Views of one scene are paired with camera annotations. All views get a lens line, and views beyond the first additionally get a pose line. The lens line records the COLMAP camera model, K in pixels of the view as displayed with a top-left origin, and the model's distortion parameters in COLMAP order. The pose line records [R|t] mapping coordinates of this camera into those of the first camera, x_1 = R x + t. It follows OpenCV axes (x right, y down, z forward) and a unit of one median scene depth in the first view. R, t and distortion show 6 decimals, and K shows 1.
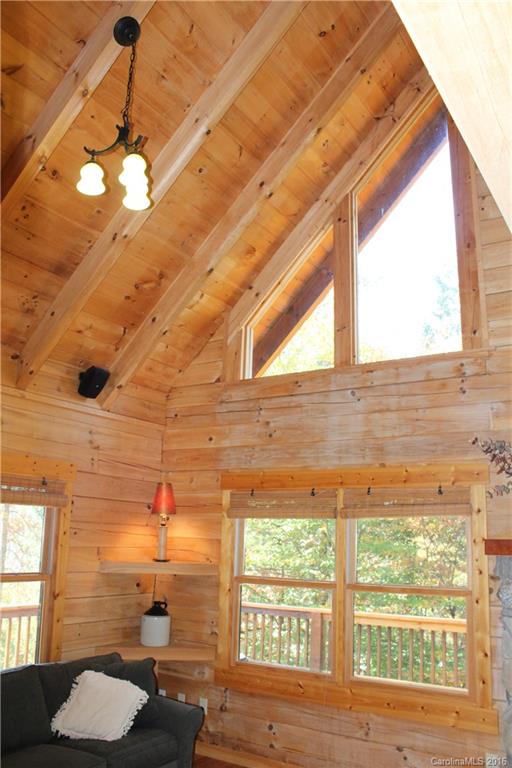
lens RADIAL K [[640.0, 0, 258.0], [0, 640.0, 386.4], [0, 0, 1]] dist [-0.164696, 0.138958]
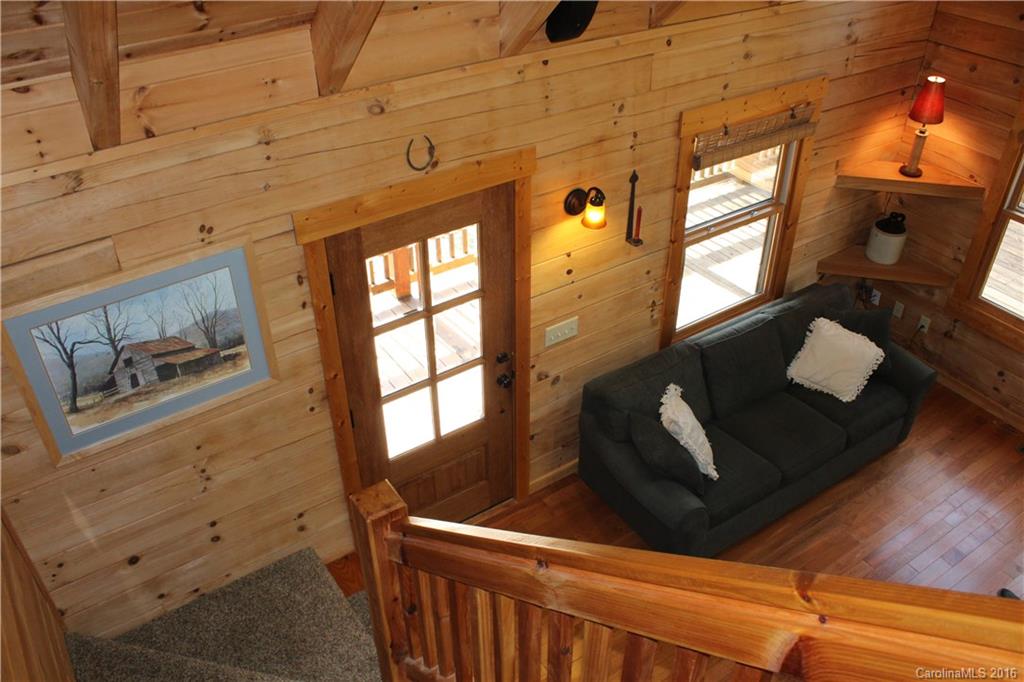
lens RADIAL K [[853.4, 0, 509.6], [0, 853.4, 342.0], [0, 0, 1]] dist [-0.164696, 0.138958]
pose [[0.914153, 0.211457, -0.345847, -0.233846], [0.119128, 0.675356, 0.727807, -0.444835], [0.387470, -0.706527, 0.592188, 0.028941]]
